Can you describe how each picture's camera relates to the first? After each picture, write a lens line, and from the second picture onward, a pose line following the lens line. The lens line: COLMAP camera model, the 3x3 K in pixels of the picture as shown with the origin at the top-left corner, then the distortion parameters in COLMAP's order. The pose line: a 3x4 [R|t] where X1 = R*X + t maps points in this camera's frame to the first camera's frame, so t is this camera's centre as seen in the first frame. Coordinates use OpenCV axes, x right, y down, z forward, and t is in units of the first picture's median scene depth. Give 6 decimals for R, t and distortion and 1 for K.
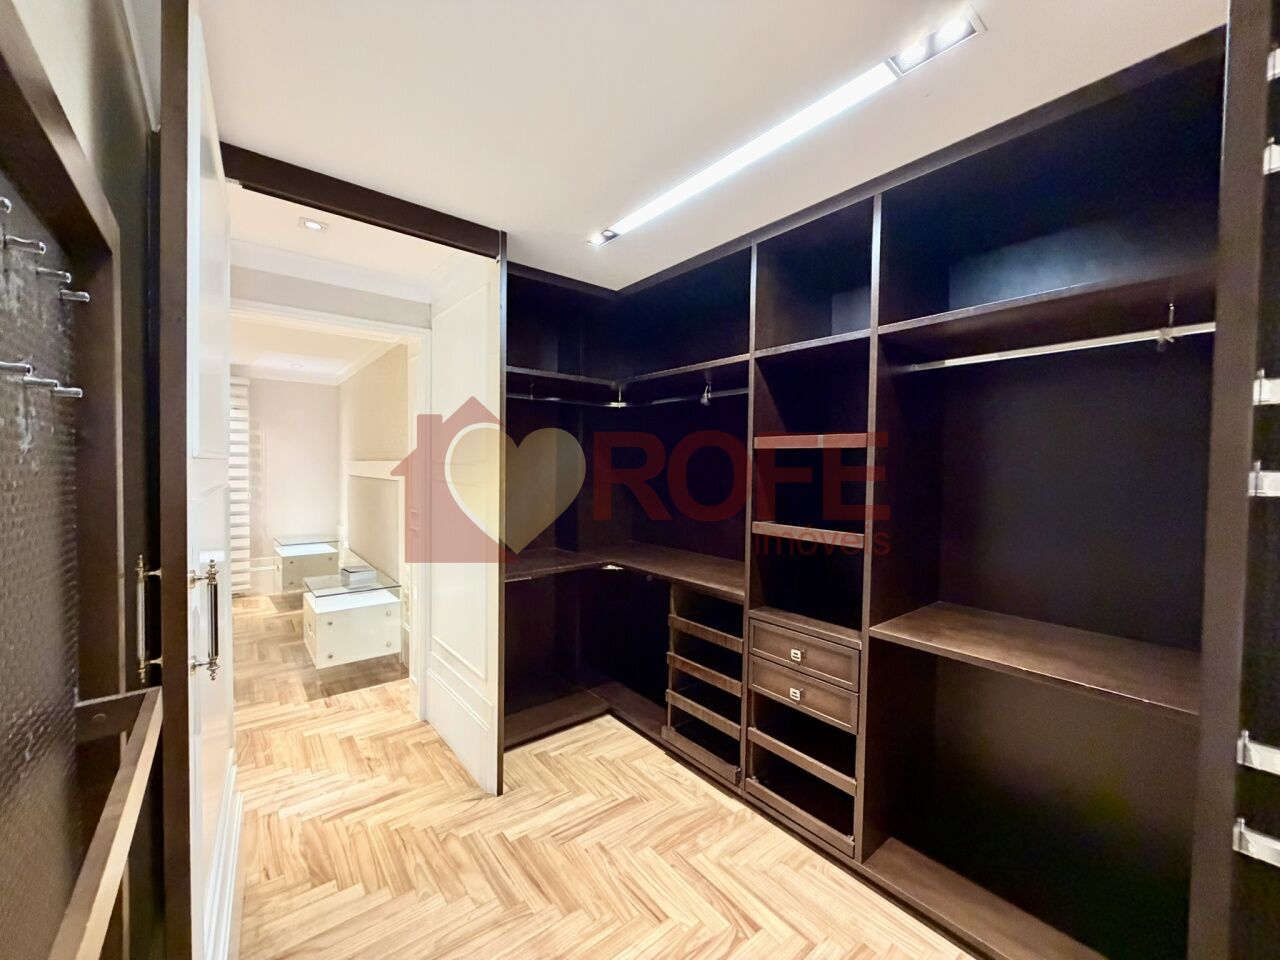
lens RADIAL K [[509.1, 0, 633.0], [0, 509.1, 472.9], [0, 0, 1]] dist [-0.001589, 0.000174]
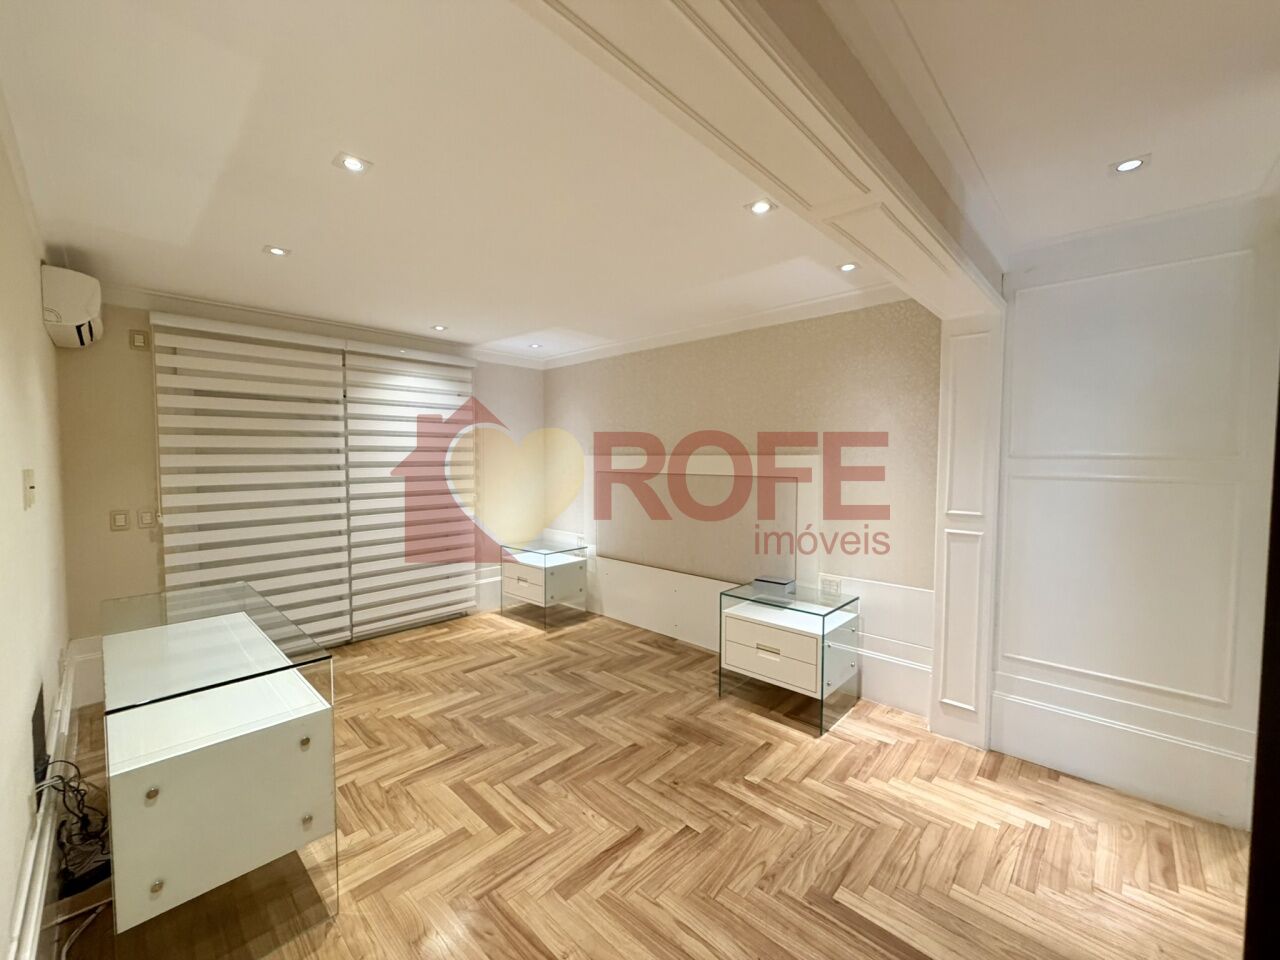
lens RADIAL K [[509.1, 0, 641.7], [0, 509.1, 478.8], [0, 0, 1]] dist [-0.001589, 0.000174]
pose [[0.990630, -0.011611, 0.136077, -0.592668], [0.007882, 0.999579, 0.027909, -0.008409], [-0.136343, -0.026575, 0.990305, 0.114383]]
